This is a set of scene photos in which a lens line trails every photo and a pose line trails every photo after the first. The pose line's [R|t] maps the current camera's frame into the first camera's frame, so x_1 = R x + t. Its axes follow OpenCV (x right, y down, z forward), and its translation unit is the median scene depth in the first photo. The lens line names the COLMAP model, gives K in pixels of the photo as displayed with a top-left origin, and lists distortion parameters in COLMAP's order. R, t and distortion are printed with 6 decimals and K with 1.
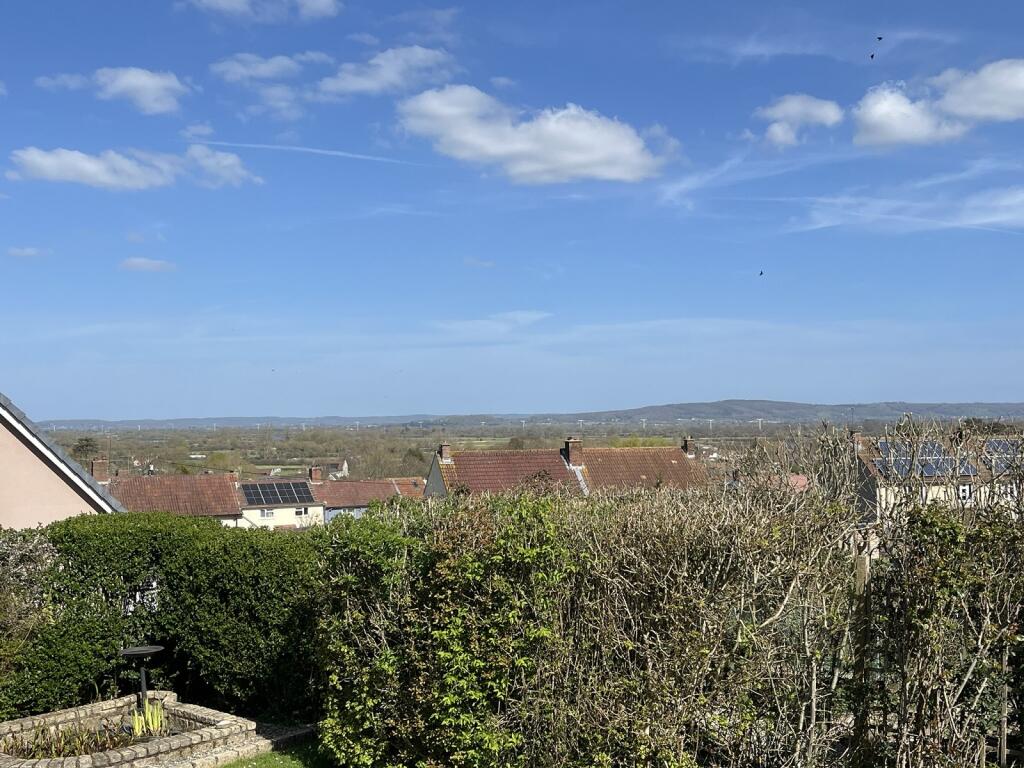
lens RADIAL K [[1100.4, 0, 512.0], [0, 1100.4, 384.0], [0, 0, 1]] dist [0.061682, -0.008135]
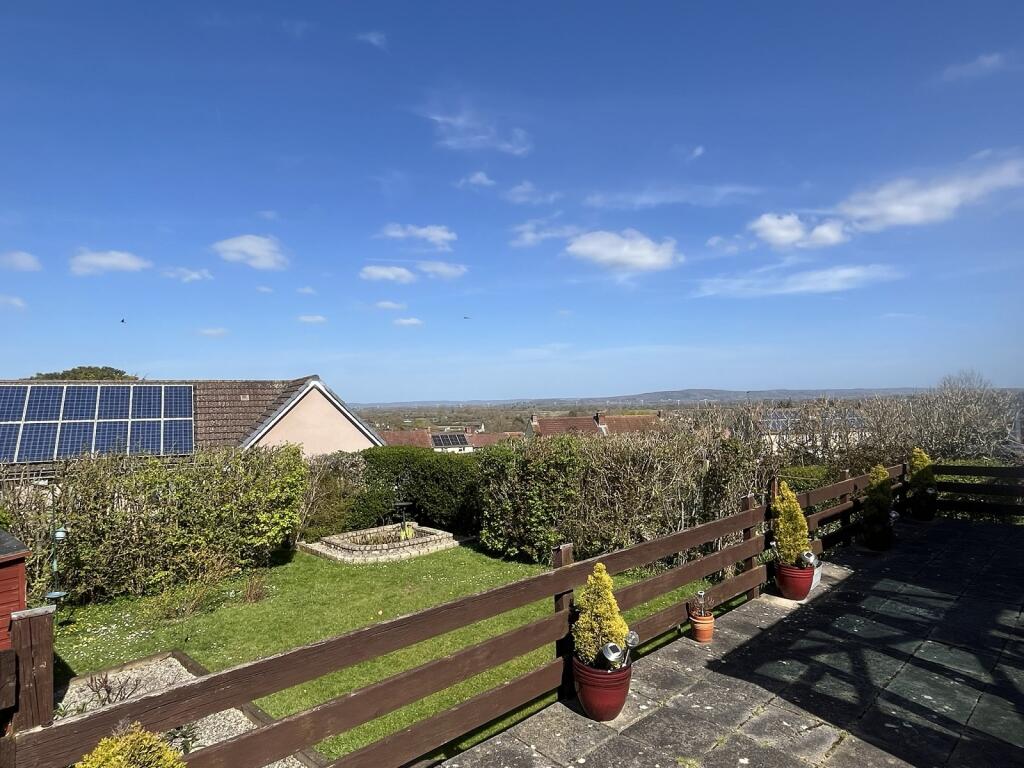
lens RADIAL K [[590.1, 0, 512.0], [0, 590.1, 384.0], [0, 0, 1]] dist [-0.000250, 0.000002]
pose [[0.994991, -0.012825, -0.099140, 0.023125], [0.013139, 0.999910, 0.002520, -0.013567], [0.099098, -0.003810, 0.995070, -0.239052]]
